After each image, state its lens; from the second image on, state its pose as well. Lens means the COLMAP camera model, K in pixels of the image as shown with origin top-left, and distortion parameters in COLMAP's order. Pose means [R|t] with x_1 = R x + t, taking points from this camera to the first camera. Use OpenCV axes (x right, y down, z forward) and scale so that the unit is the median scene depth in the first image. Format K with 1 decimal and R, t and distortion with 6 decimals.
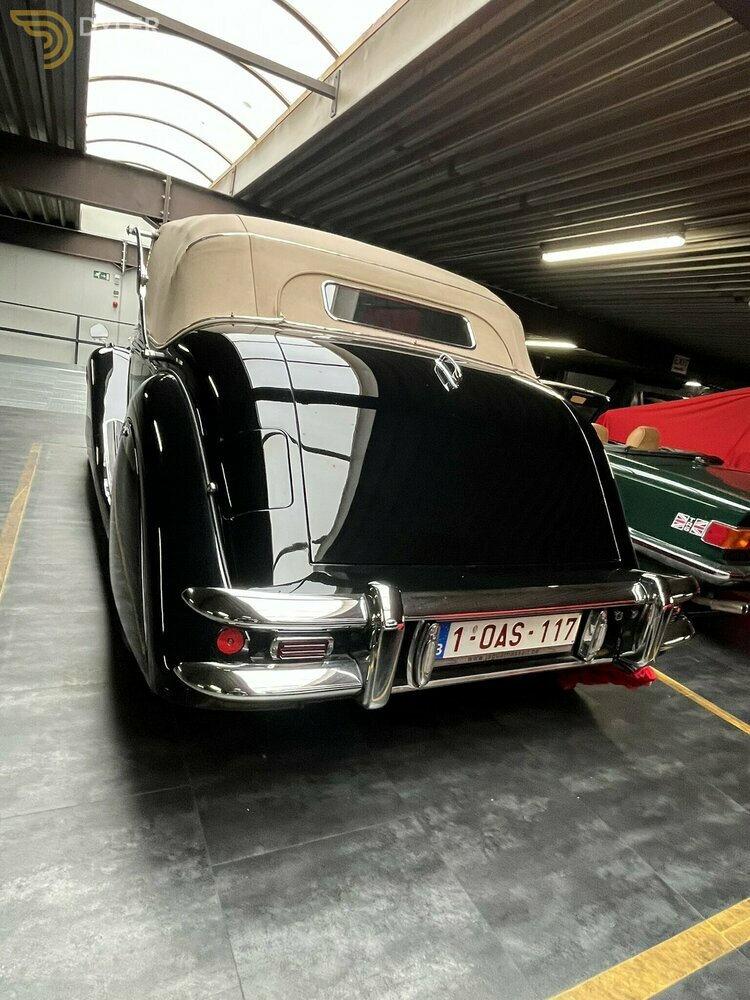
lens RADIAL K [[582.0, 0, 374.2], [0, 582.0, 496.3], [0, 0, 1]] dist [-0.000843, -0.003556]
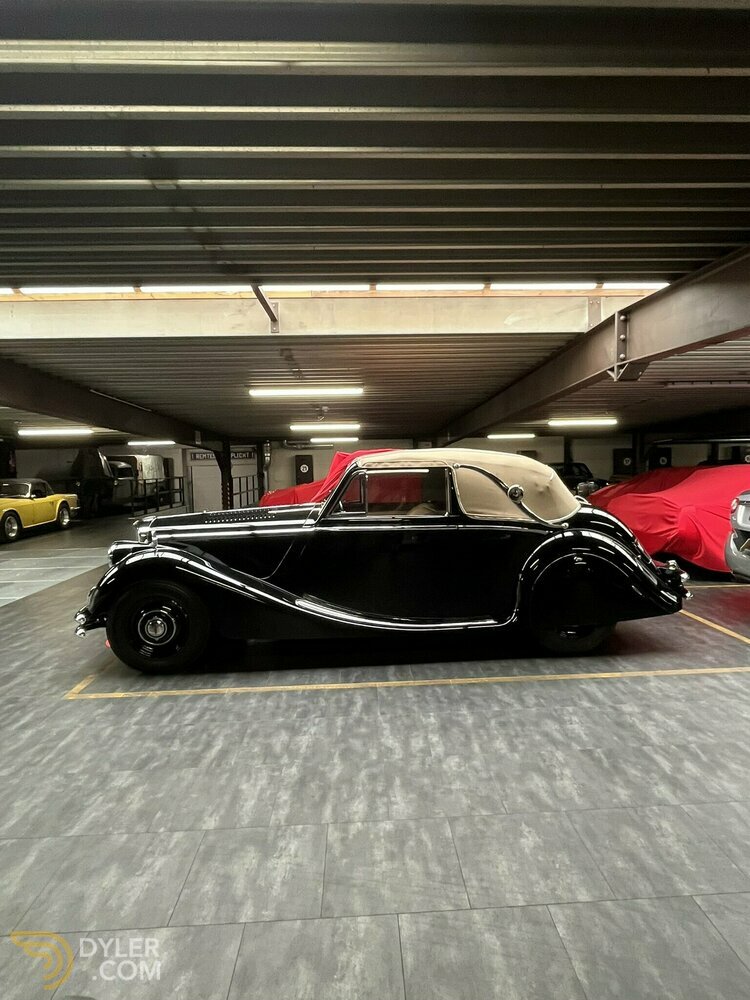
lens RADIAL K [[582.0, 0, 378.1], [0, 582.0, 501.7], [0, 0, 1]] dist [-0.000843, -0.003556]
pose [[0.414920, -0.248845, 0.875167, -2.957597], [0.289460, 0.948000, 0.132321, -0.938256], [-0.862586, 0.198423, 0.465375, 0.580100]]
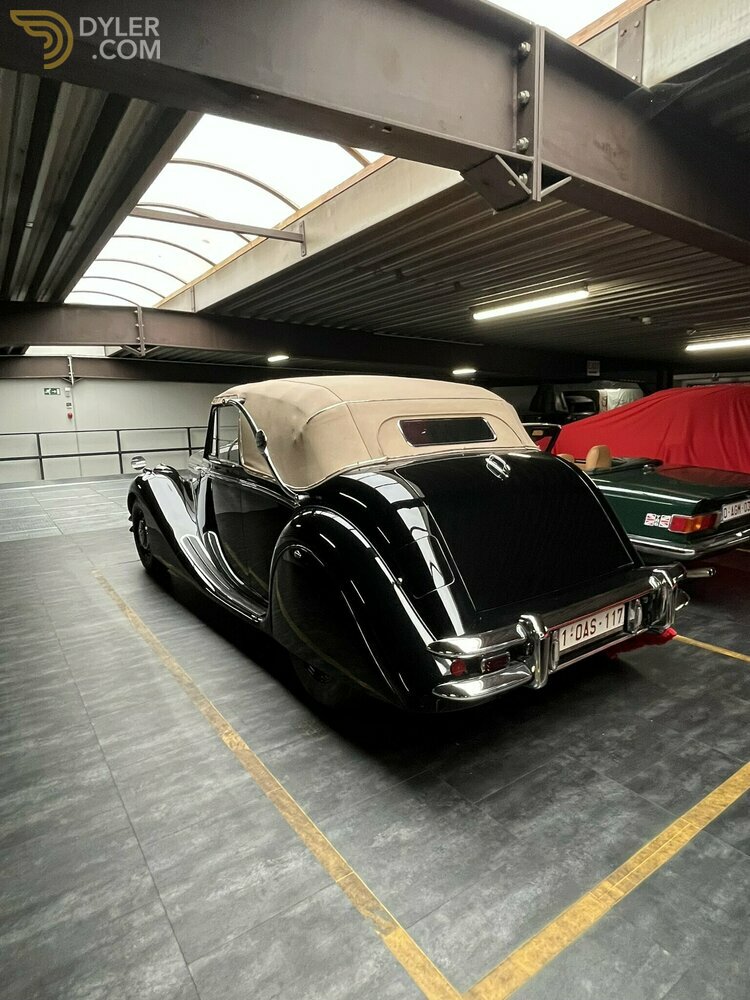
lens RADIAL K [[582.0, 0, 372.9], [0, 582.0, 496.6], [0, 0, 1]] dist [-0.000843, -0.003556]
pose [[0.971434, -0.215344, 0.099712, -0.385196], [0.220631, 0.974305, -0.045304, -0.154718], [-0.087394, 0.066010, 0.993984, -0.503017]]
